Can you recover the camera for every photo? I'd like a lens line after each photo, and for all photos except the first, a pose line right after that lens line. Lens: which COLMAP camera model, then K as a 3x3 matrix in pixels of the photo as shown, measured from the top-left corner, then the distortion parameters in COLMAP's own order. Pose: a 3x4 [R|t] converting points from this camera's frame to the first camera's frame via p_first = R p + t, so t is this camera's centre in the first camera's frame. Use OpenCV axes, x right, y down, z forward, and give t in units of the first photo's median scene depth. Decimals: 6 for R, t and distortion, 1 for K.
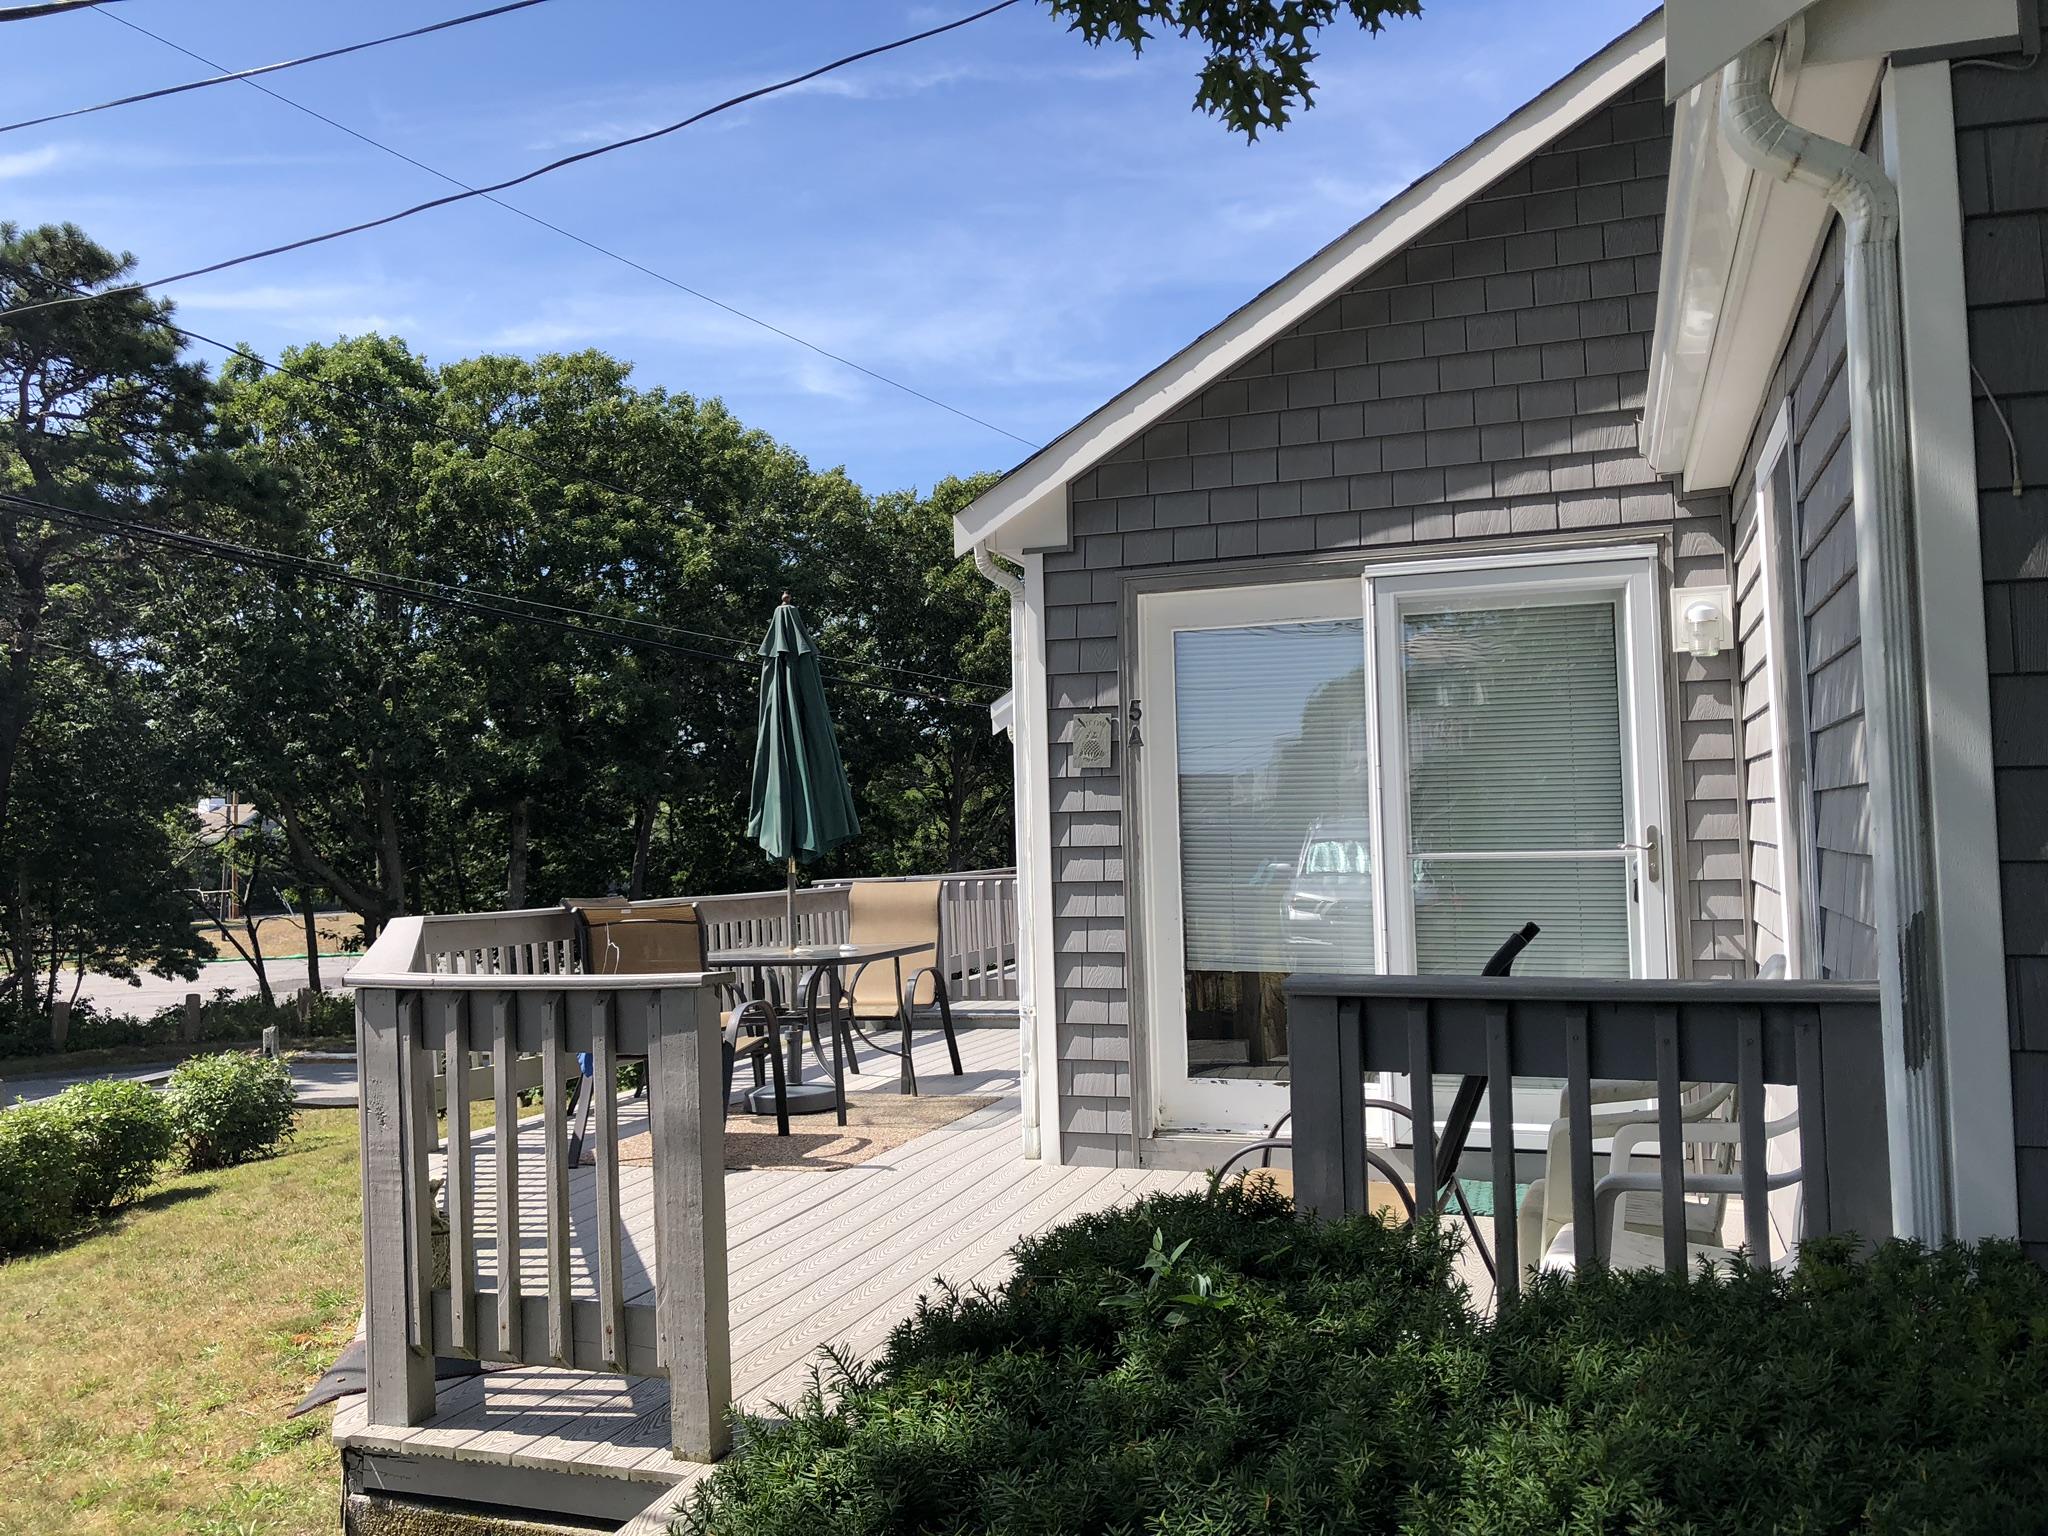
lens RADIAL K [[1670.7, 0, 1024.0], [0, 1670.7, 768.0], [0, 0, 1]] dist [0.062178, -0.003818]
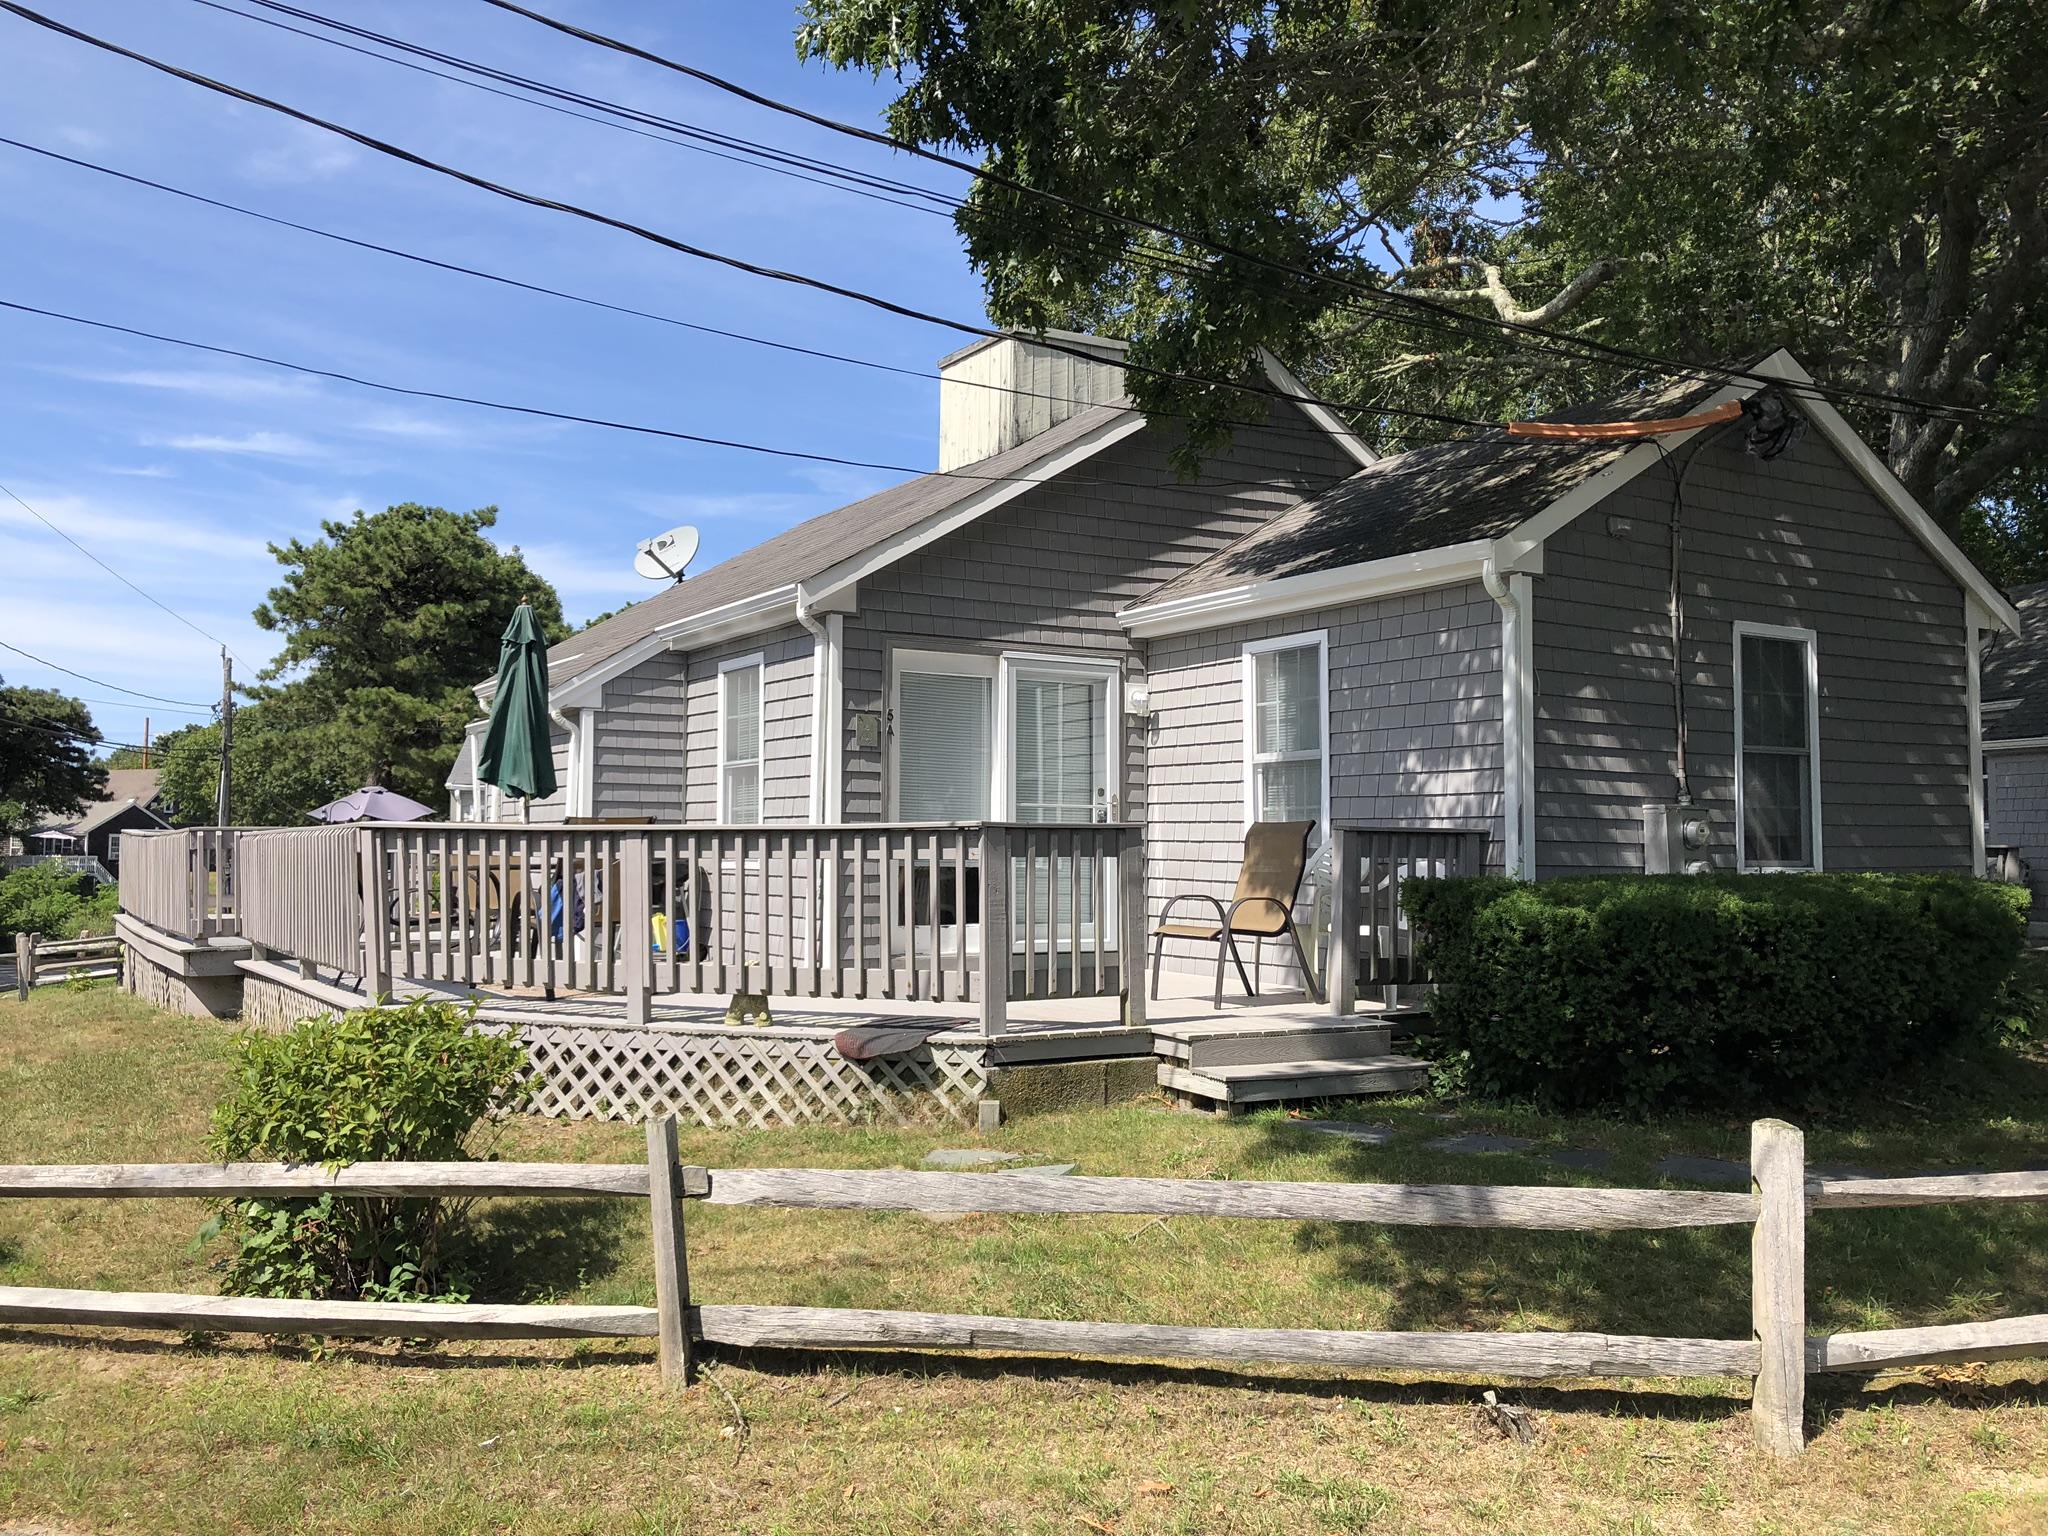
lens RADIAL K [[1670.7, 0, 1024.0], [0, 1670.7, 768.0], [0, 0, 1]] dist [0.062178, -0.003818]
pose [[0.629915, 0.064519, 0.773979, -0.255326], [-0.054834, 0.997751, -0.038545, 0.017157], [-0.774726, -0.018160, 0.632037, -0.044139]]
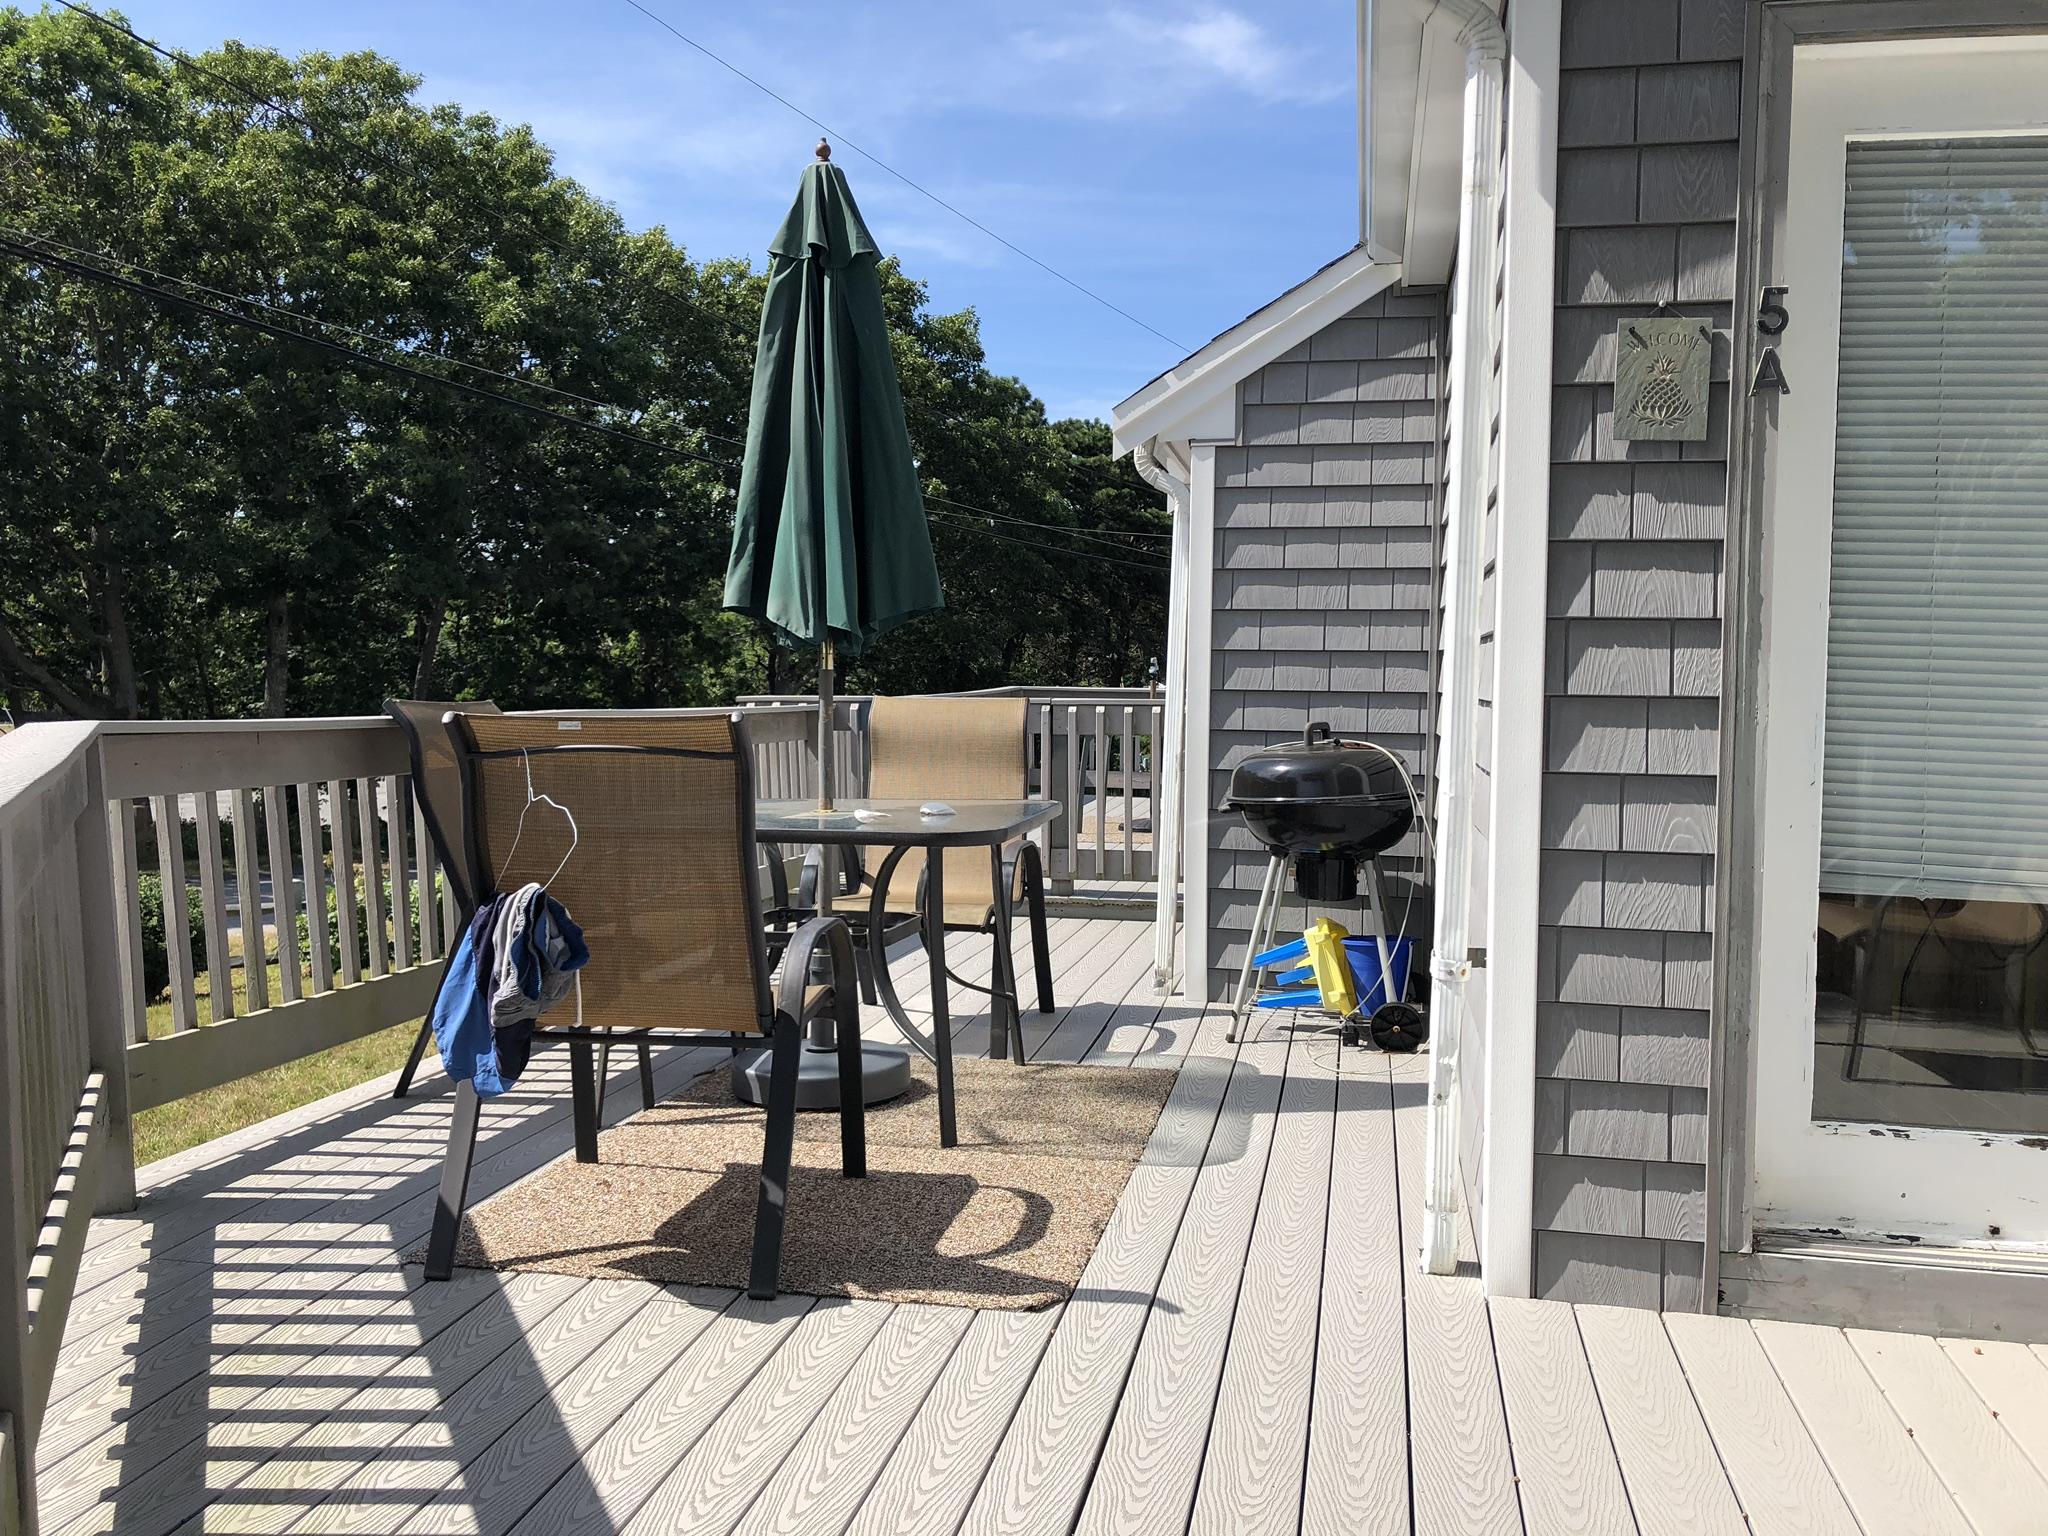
lens RADIAL K [[1683.6, 0, 1024.0], [0, 1683.6, 768.0], [0, 0, 1]] dist [0.005164, 0.006756]
pose [[0.991543, 0.025025, 0.127345, -0.039466], [-0.037479, 0.994640, 0.096365, 0.010737], [-0.124251, -0.100323, 0.987166, 0.123431]]
